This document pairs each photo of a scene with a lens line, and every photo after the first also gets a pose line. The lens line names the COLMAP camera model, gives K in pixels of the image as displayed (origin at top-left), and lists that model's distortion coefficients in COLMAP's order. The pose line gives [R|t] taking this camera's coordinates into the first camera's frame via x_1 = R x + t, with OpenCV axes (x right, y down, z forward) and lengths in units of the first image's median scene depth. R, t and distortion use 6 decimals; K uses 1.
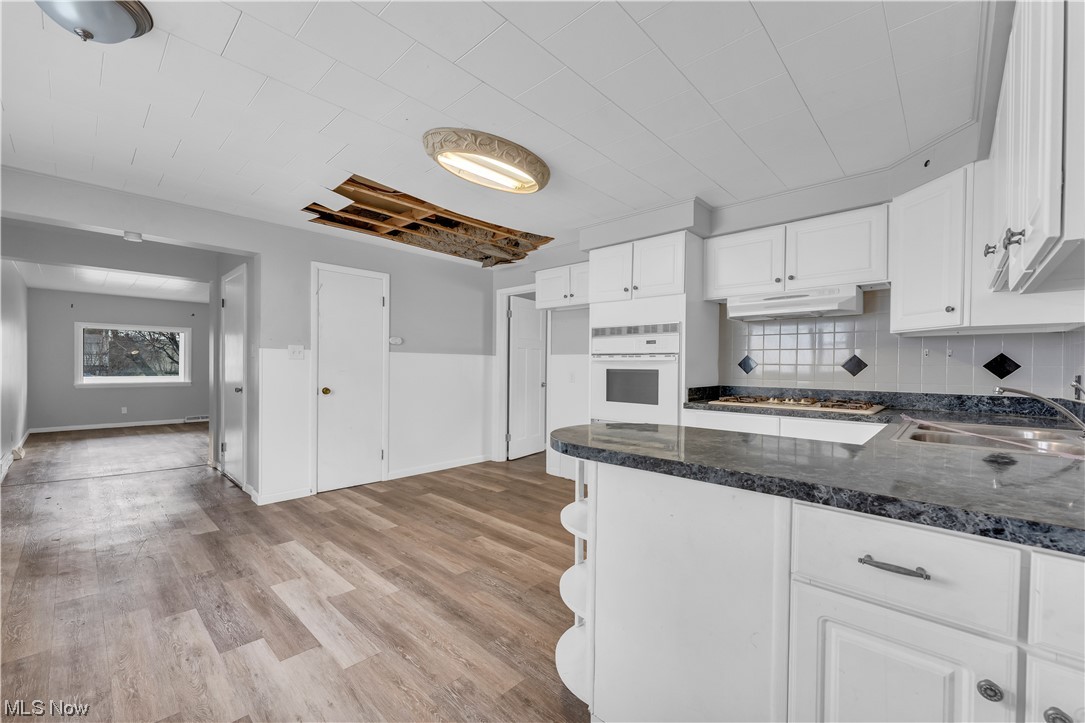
lens RADIAL K [[436.4, 0, 539.2], [0, 436.4, 367.1], [0, 0, 1]] dist [0.002338, -0.000008]
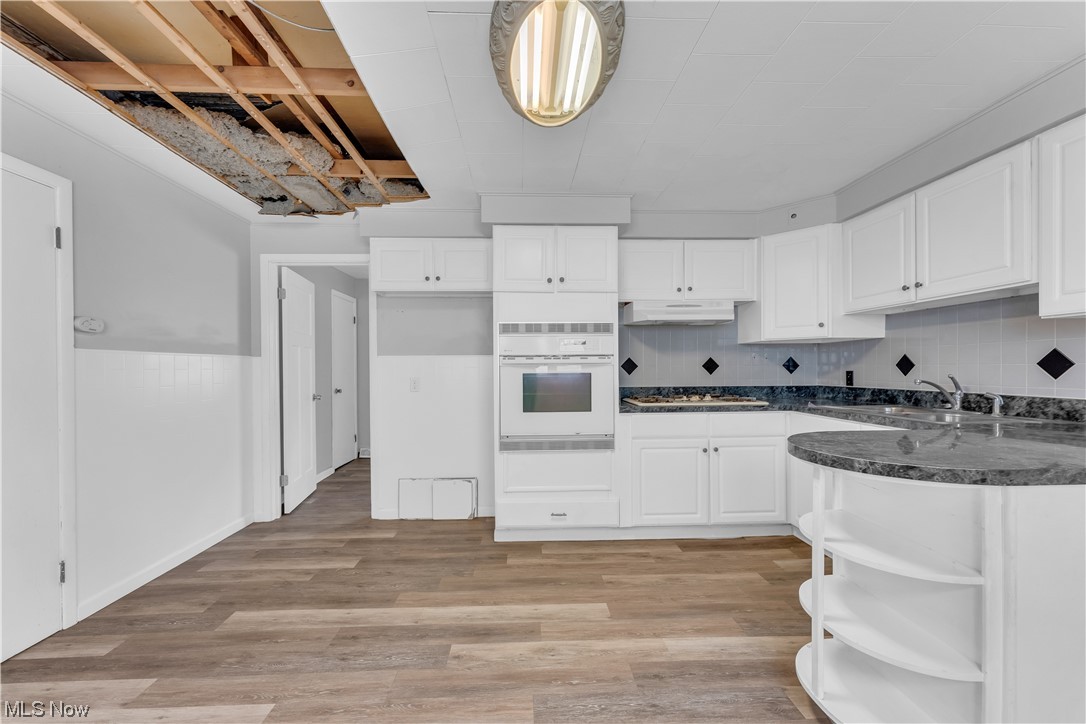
lens RADIAL K [[436.8, 0, 539.9], [0, 436.8, 369.4], [0, 0, 1]] dist [0.002338, -0.000008]
pose [[0.703139, -0.016871, 0.710853, -0.453831], [0.015811, 0.999842, 0.008091, -0.010685], [-0.710877, 0.005551, 0.703294, 0.438655]]
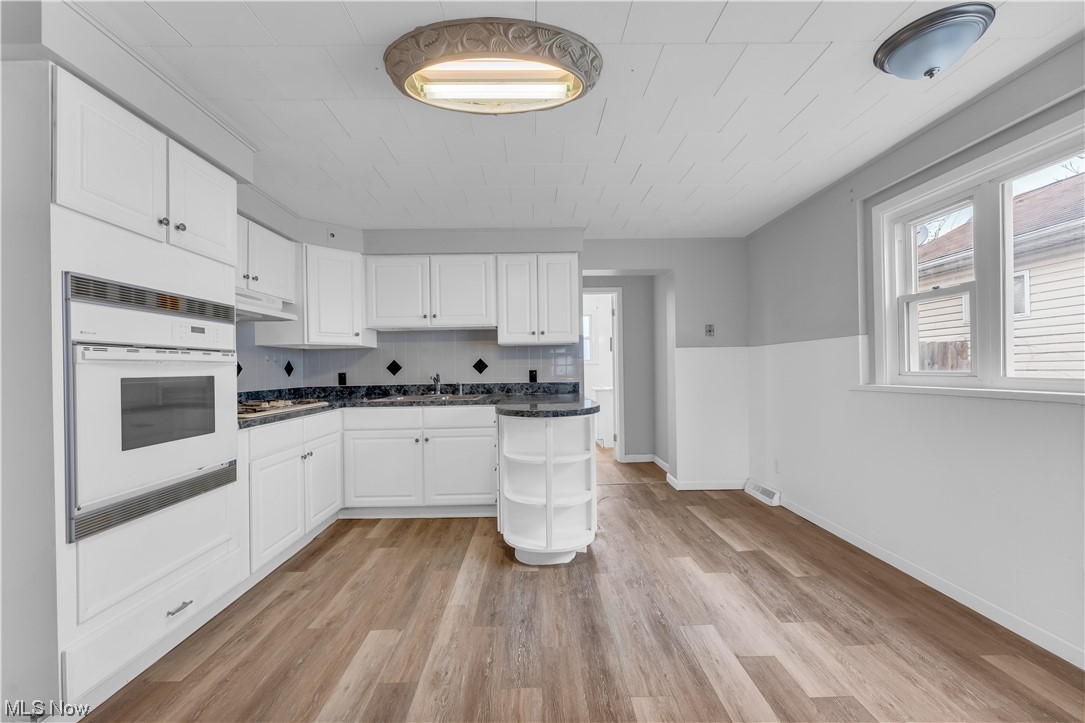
lens RADIAL K [[436.4, 0, 534.5], [0, 436.4, 365.8], [0, 0, 1]] dist [0.002338, -0.000008]
pose [[-0.688087, 0.004999, 0.725611, -0.501256], [0.010460, 0.999941, 0.003030, -0.005715], [-0.725552, 0.009674, -0.688099, 1.106879]]
